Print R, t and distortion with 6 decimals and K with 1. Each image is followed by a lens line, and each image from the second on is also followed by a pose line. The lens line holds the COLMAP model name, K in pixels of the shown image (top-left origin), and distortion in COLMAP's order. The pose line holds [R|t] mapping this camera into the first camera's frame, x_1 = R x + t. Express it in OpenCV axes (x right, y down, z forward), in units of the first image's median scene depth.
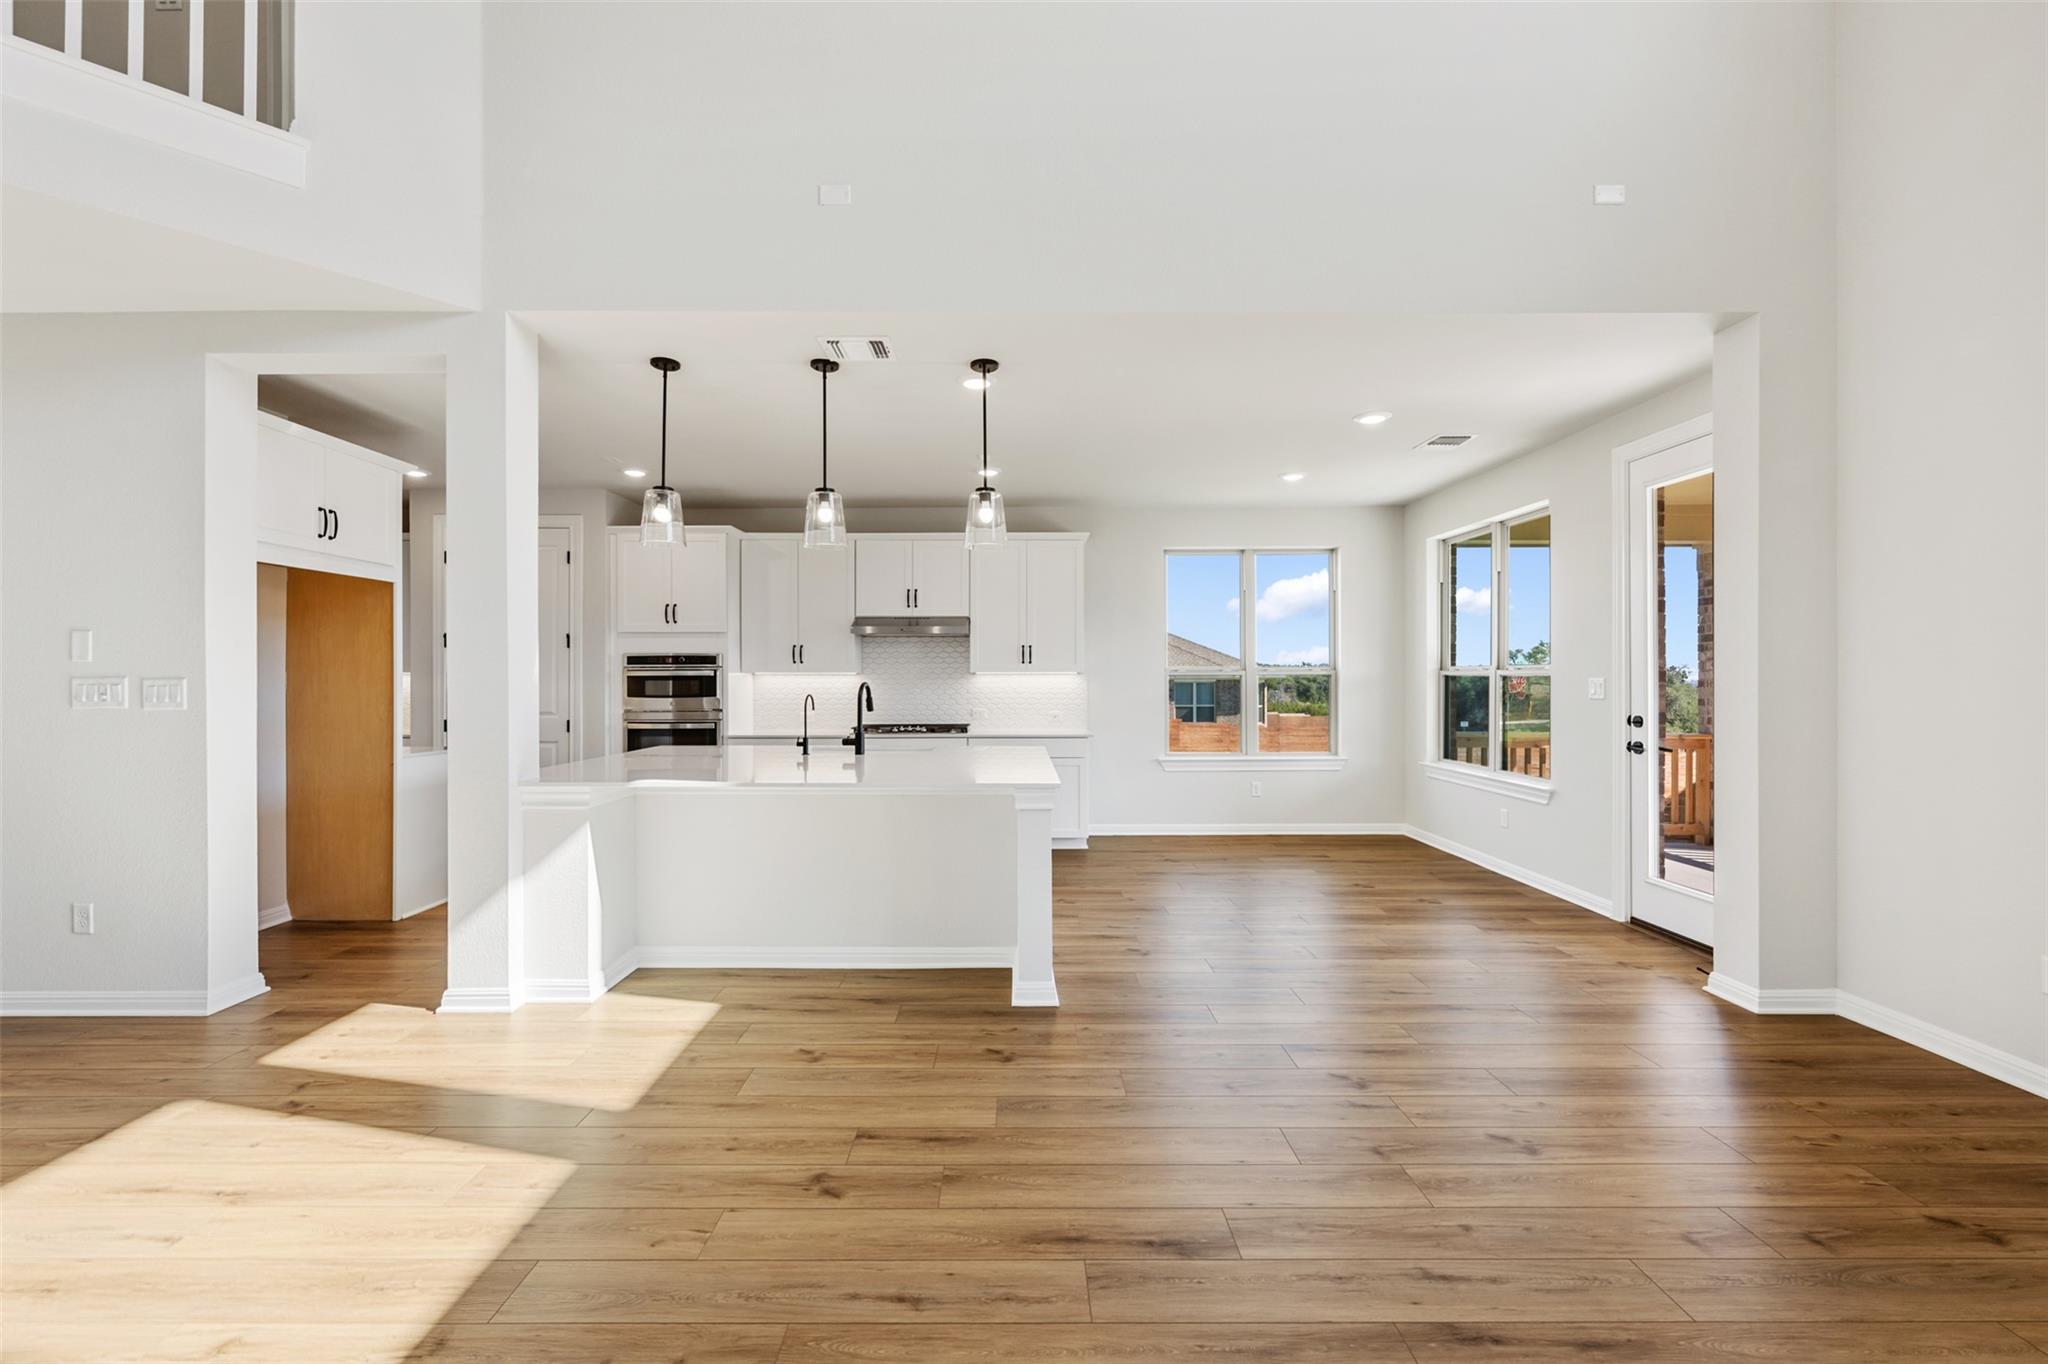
lens RADIAL K [[816.2, 0, 1016.1], [0, 816.2, 679.0], [0, 0, 1]] dist [-0.001645, -0.000290]
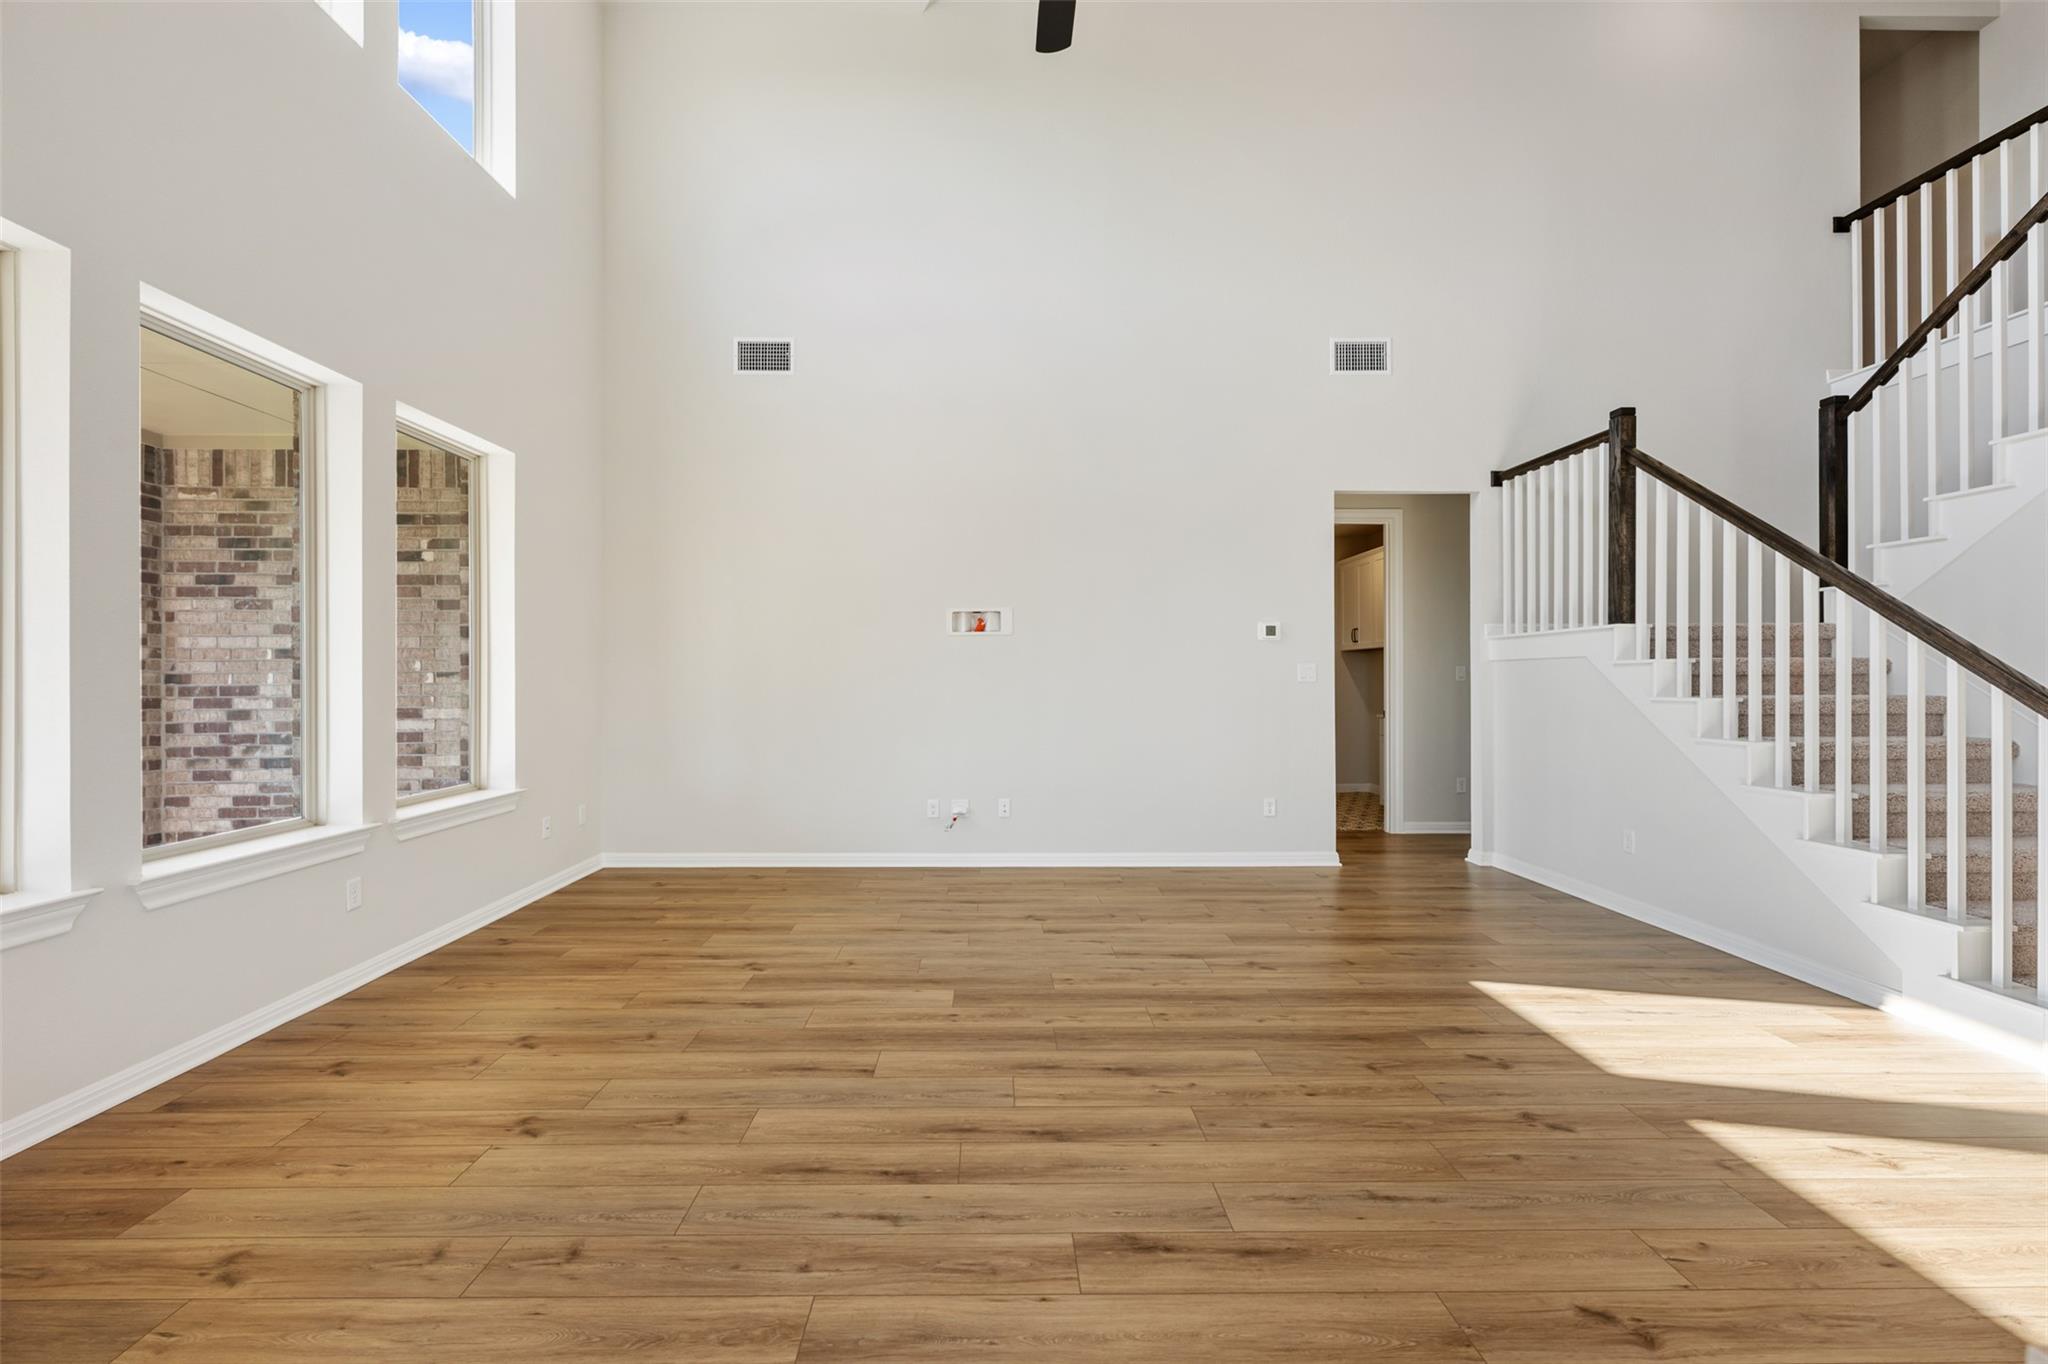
lens RADIAL K [[835.3, 0, 996.8], [0, 835.3, 678.1], [0, 0, 1]] dist [-0.001031, -0.000088]
pose [[-0.999988, 0.004056, -0.002651, 0.117043], [0.004062, 0.999989, -0.002129, 0.016264], [0.002642, -0.002140, -0.999994, 0.637177]]
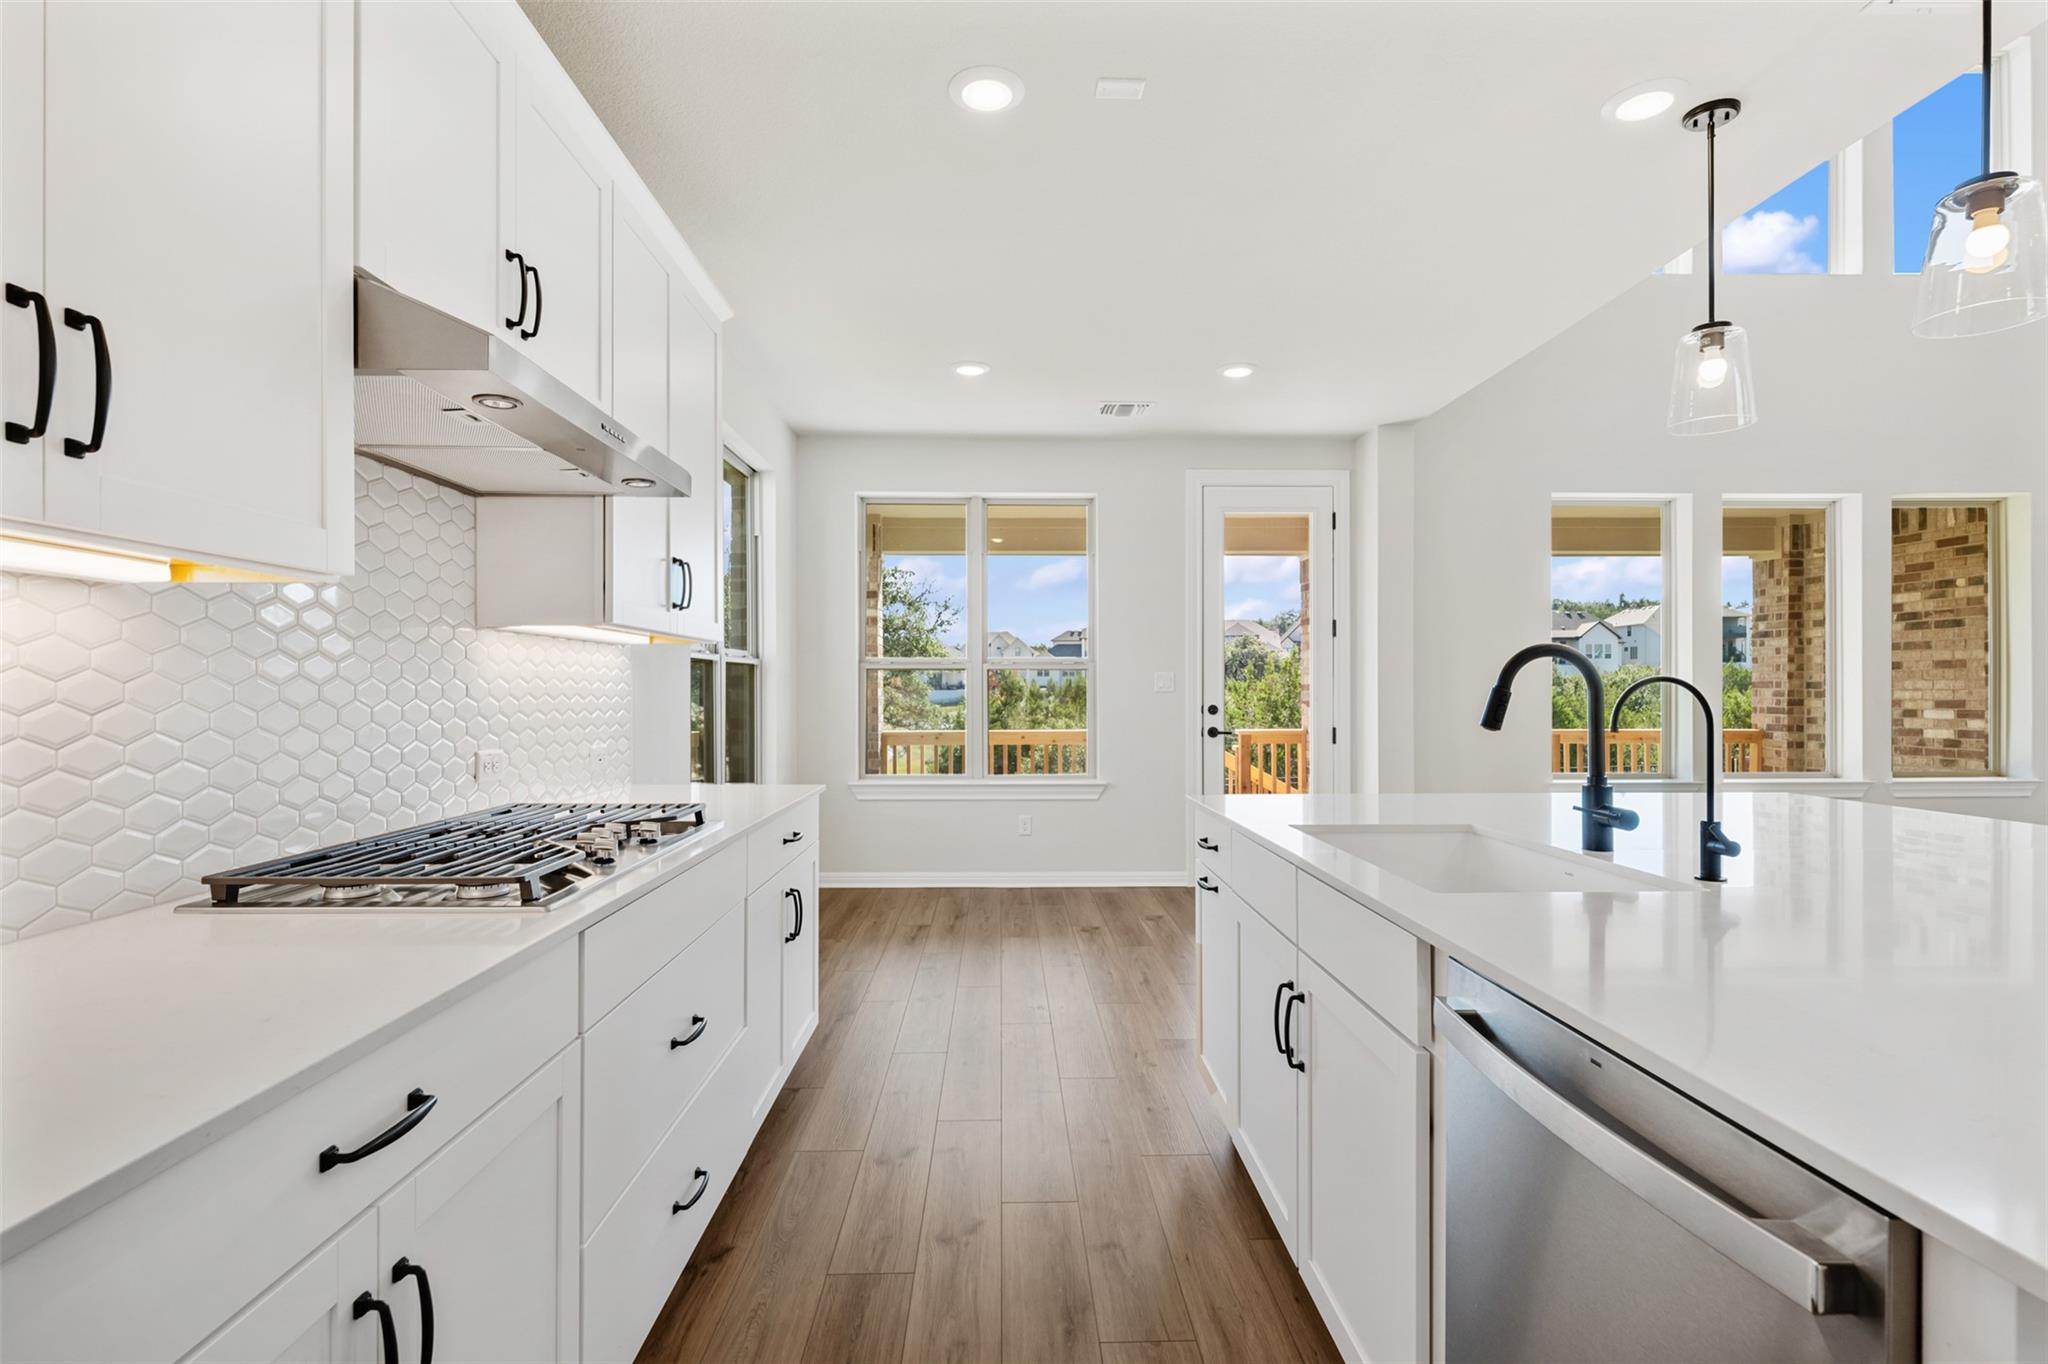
lens RADIAL K [[971.7, 0, 1021.3], [0, 971.7, 690.3], [0, 0, 1]] dist [-0.001474, 0.000234]
pose [[-0.019934, 0.000805, 0.999801, -0.470399], [0.001539, 0.999999, -0.000774, 0.018455], [-0.999800, 0.001523, -0.019935, 0.978706]]
